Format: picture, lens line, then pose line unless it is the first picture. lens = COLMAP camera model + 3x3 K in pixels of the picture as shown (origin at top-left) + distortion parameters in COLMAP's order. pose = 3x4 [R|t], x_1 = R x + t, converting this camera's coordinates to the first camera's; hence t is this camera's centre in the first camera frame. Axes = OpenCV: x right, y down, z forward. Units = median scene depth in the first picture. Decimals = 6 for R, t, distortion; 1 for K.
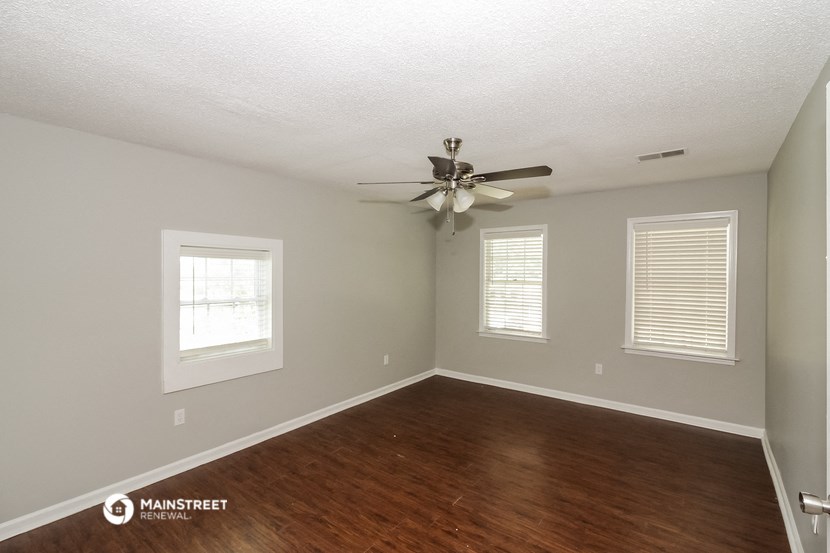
lens RADIAL K [[391.0, 0, 414.0], [0, 391.0, 275.2], [0, 0, 1]] dist [0.012015, -0.000025]
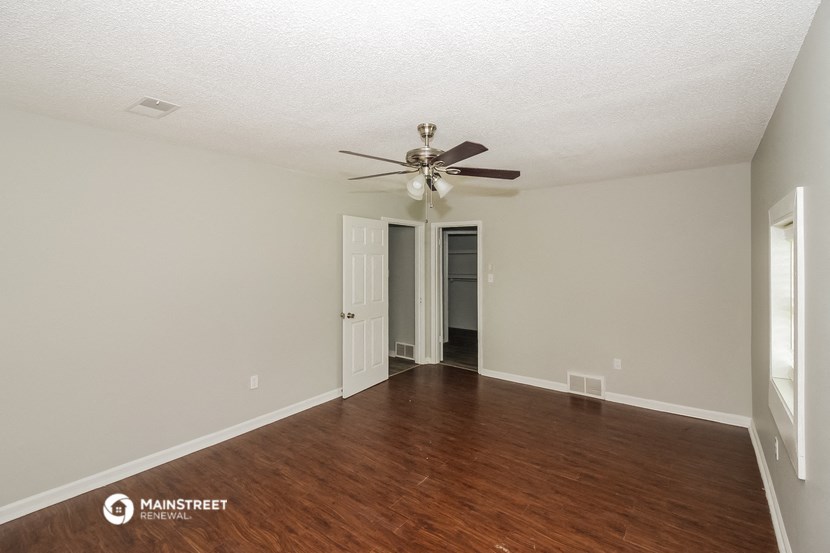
lens RADIAL K [[391.0, 0, 415.5], [0, 391.0, 270.7], [0, 0, 1]] dist [0.012015, -0.000025]
pose [[-0.999984, 0.000671, -0.005580, 0.129749], [0.000506, 0.999566, 0.029450, -0.010071], [0.005598, 0.029446, -0.999551, 1.917332]]
